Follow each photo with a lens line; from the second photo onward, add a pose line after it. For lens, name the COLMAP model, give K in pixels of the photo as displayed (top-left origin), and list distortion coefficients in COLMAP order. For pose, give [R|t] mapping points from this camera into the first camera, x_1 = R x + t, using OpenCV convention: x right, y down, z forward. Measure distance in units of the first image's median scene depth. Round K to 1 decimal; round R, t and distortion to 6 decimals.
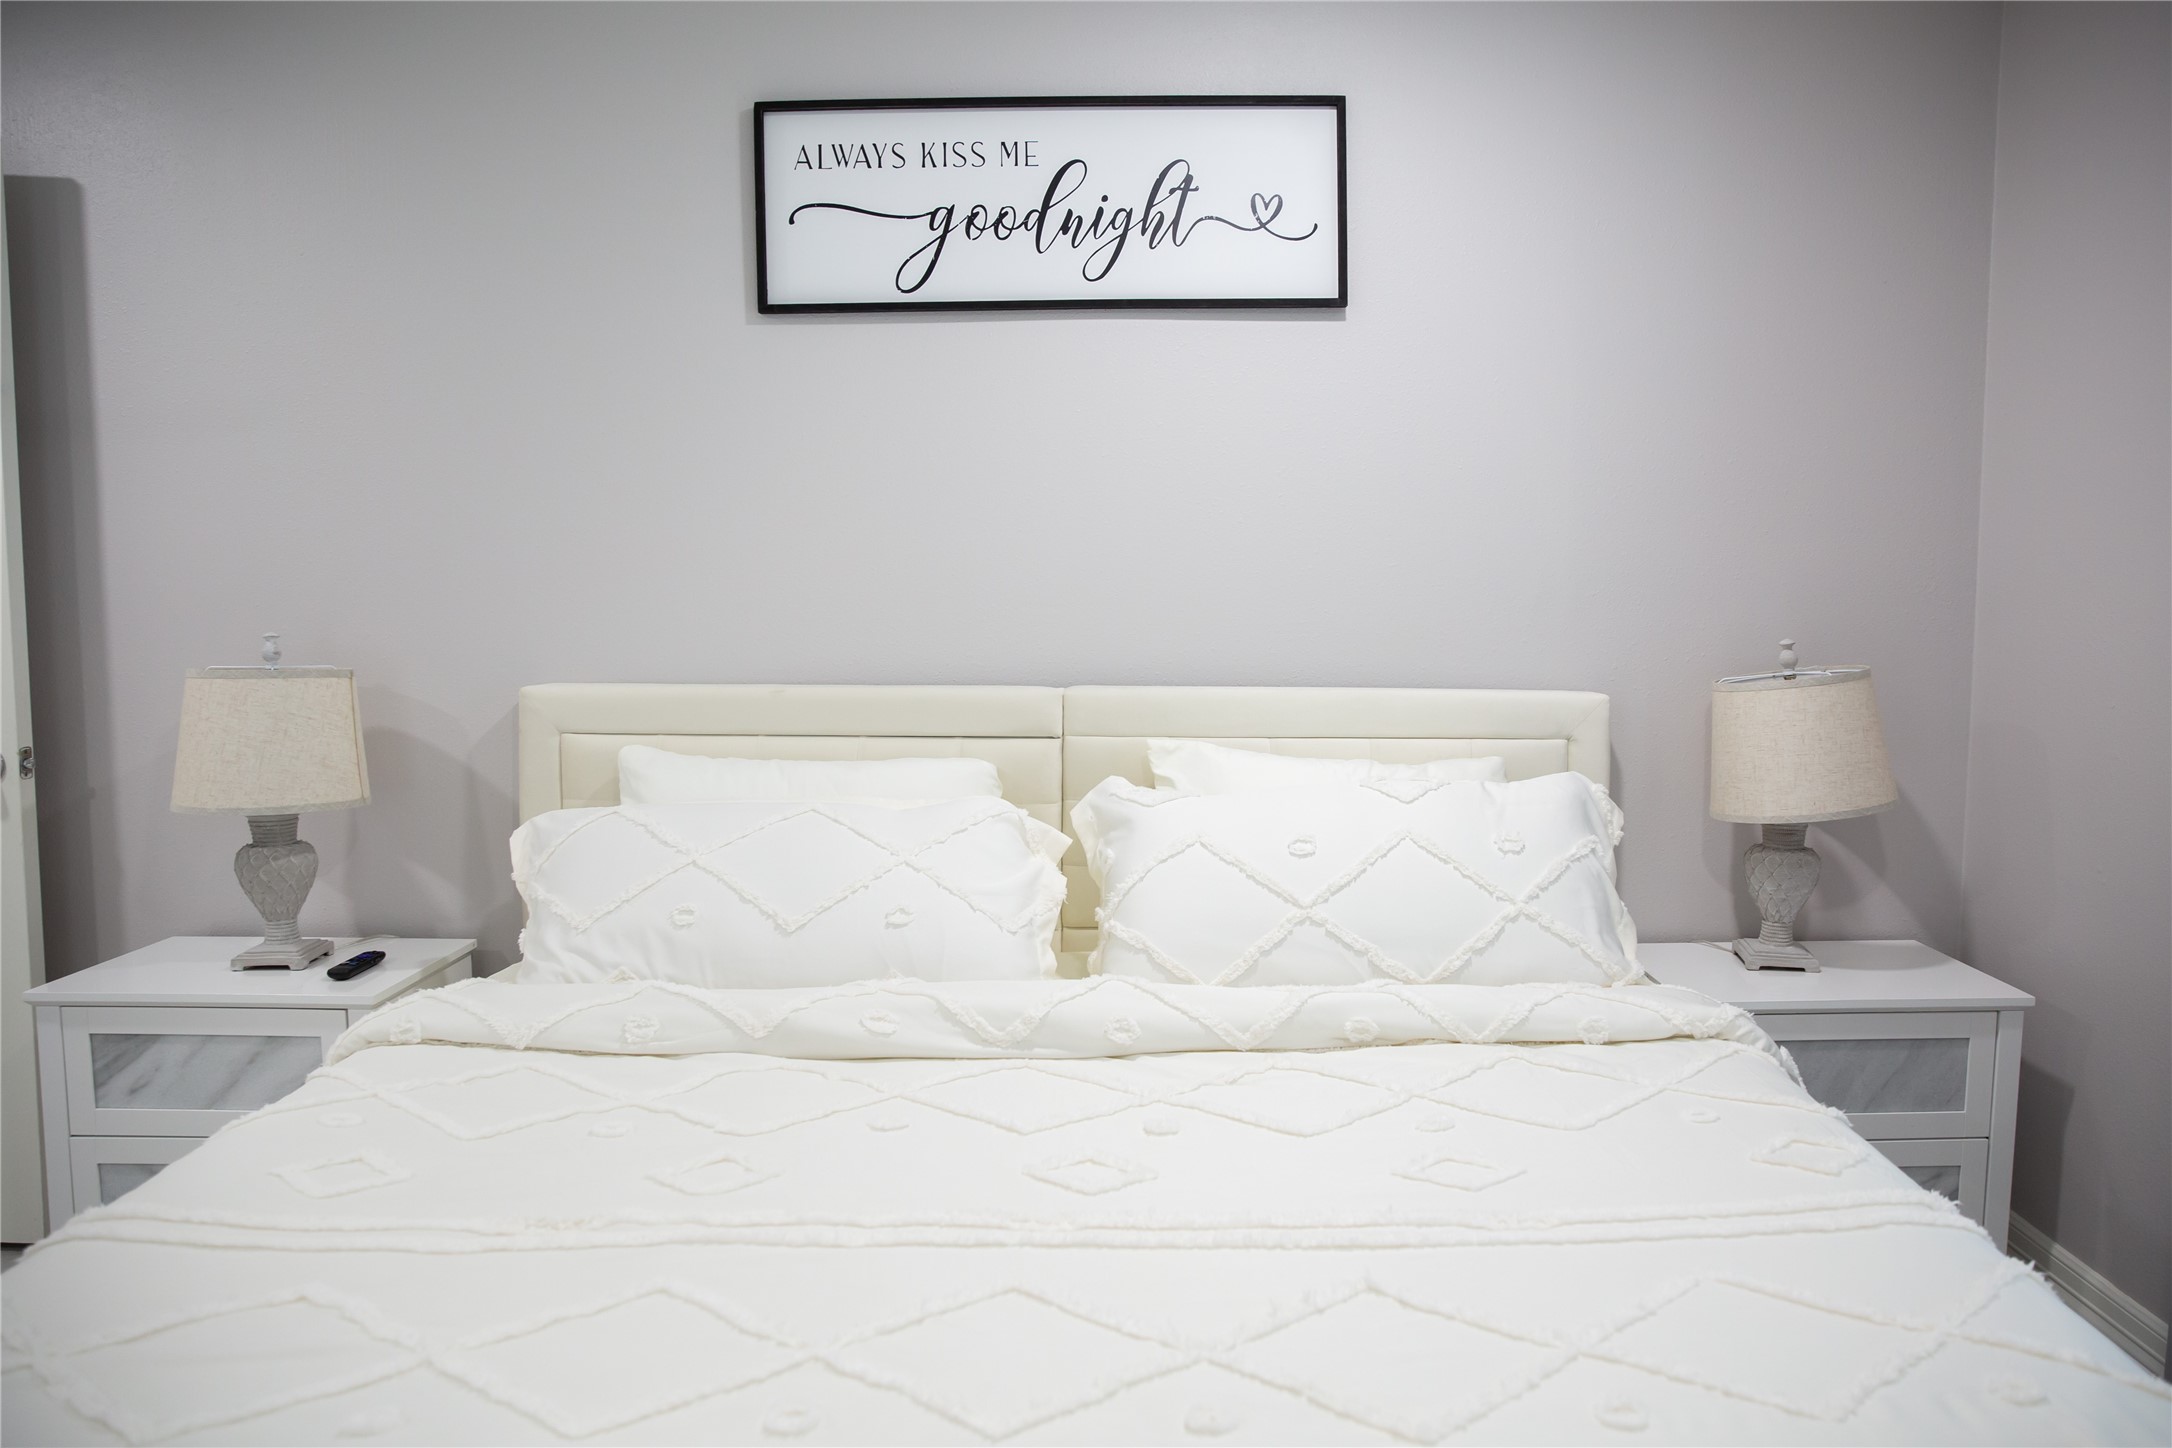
lens RADIAL K [[1534.6, 0, 1088.1], [0, 1534.6, 696.3], [0, 0, 1]] dist [-0.112195, 0.100945]
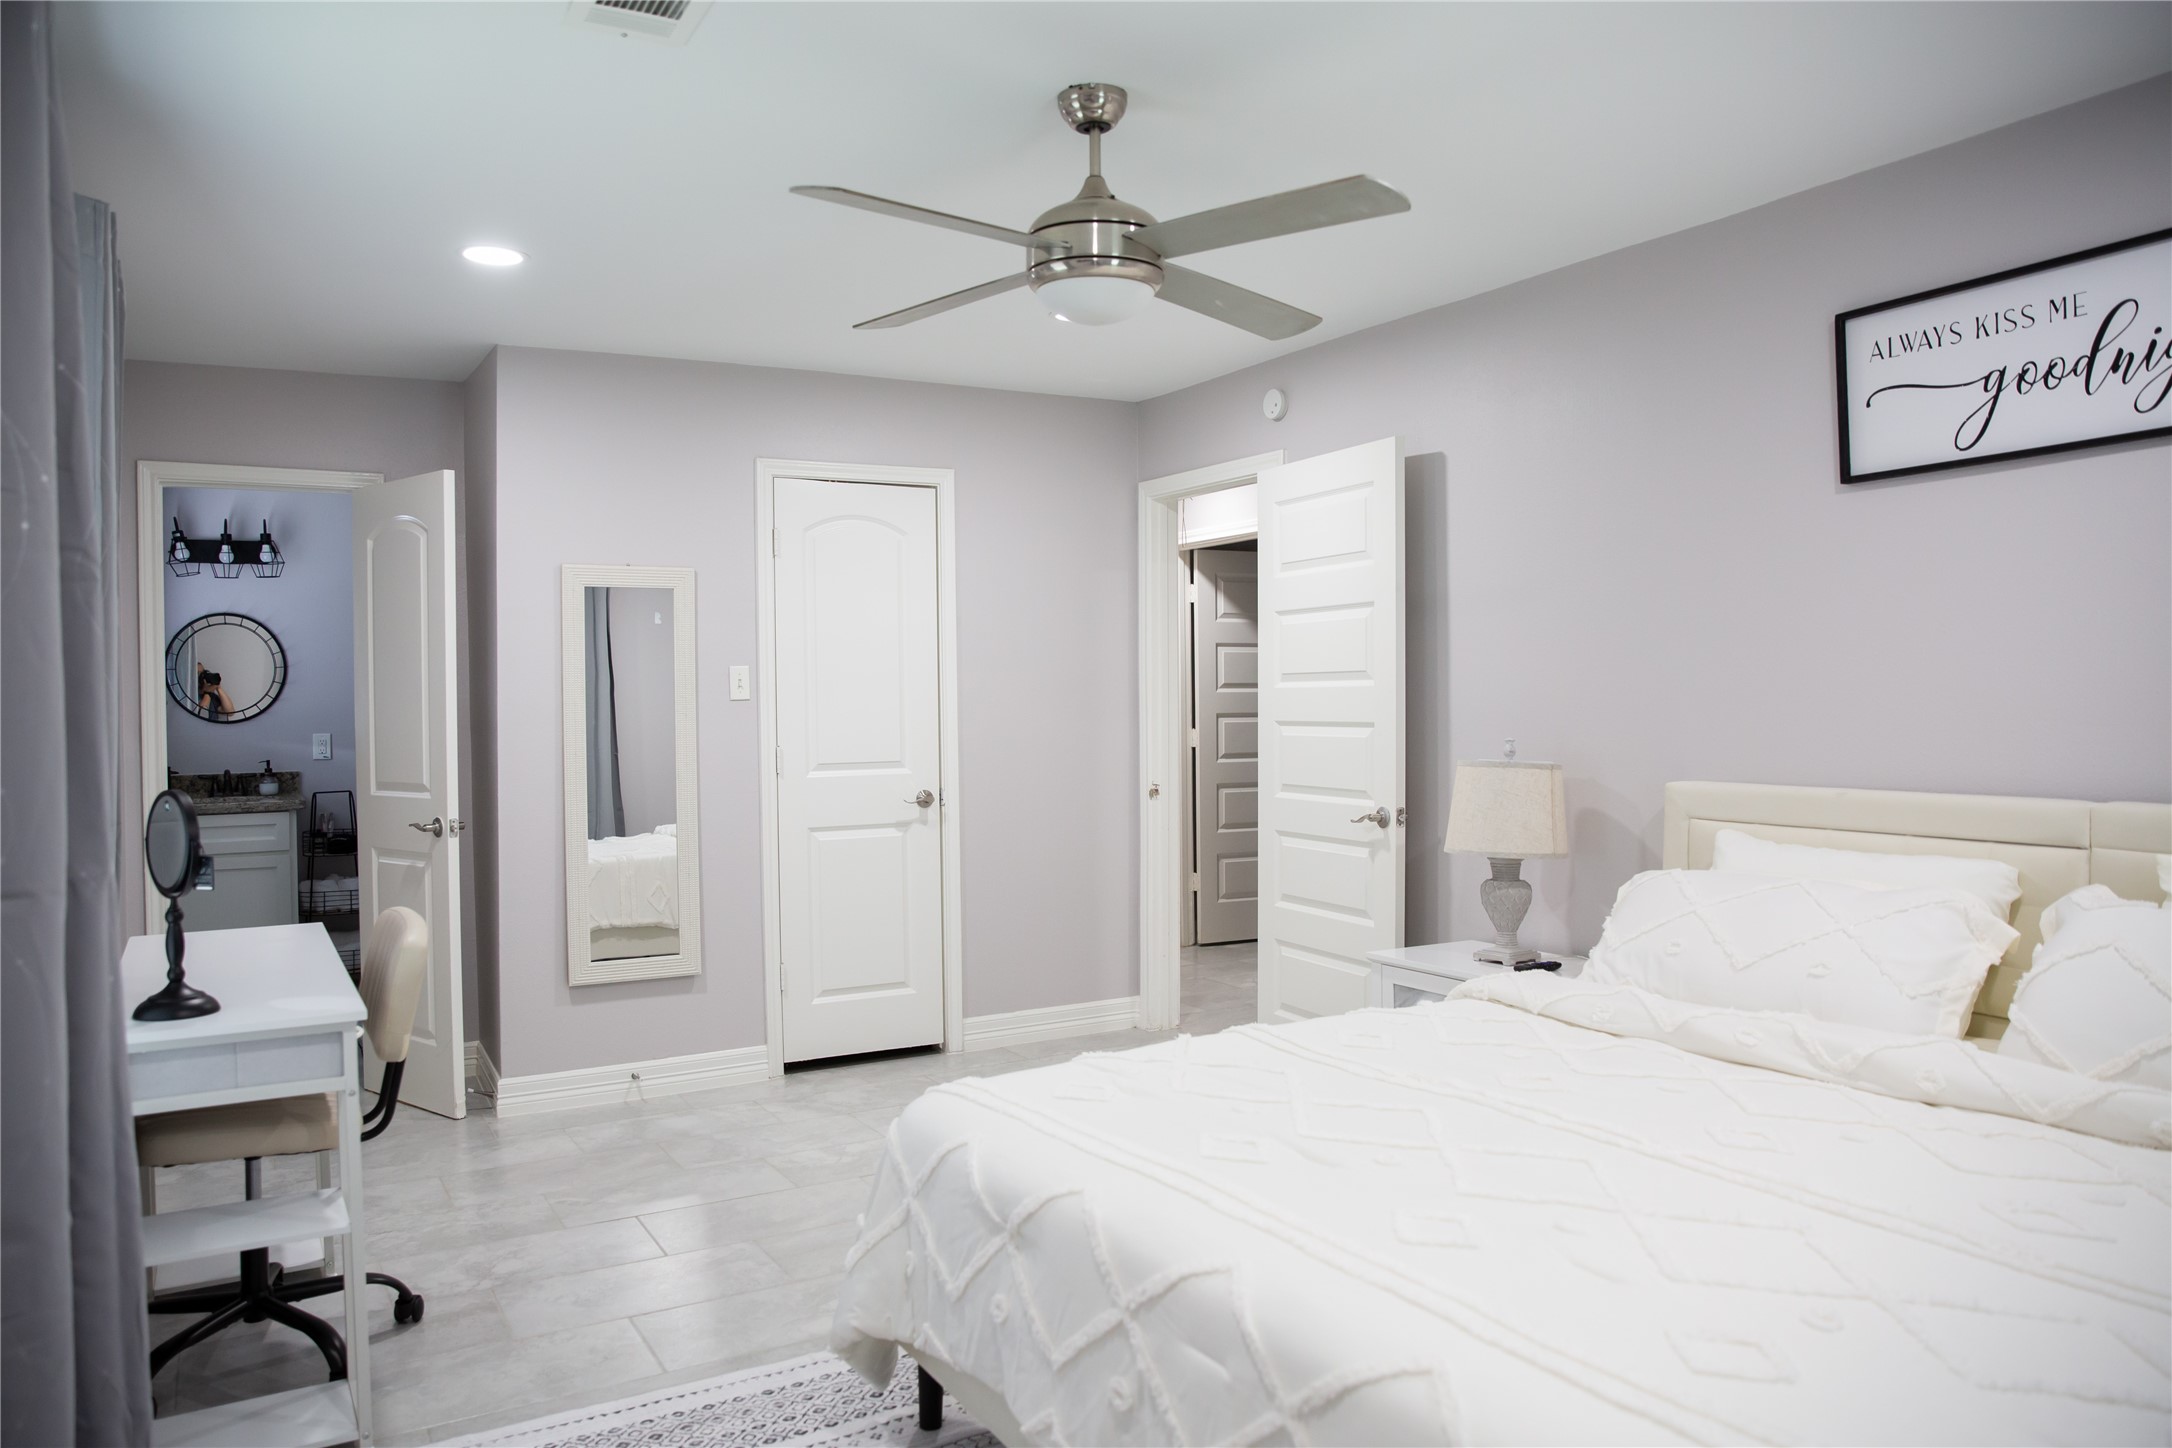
lens RADIAL K [[1481.0, 0, 1077.5], [0, 1481.0, 722.0], [0, 0, 1]] dist [-0.106004, 0.083881]
pose [[0.501618, 0.003339, -0.865083, 0.485584], [-0.063269, 0.997456, -0.032837, 0.016327], [0.862772, 0.071204, 0.500554, -0.102931]]
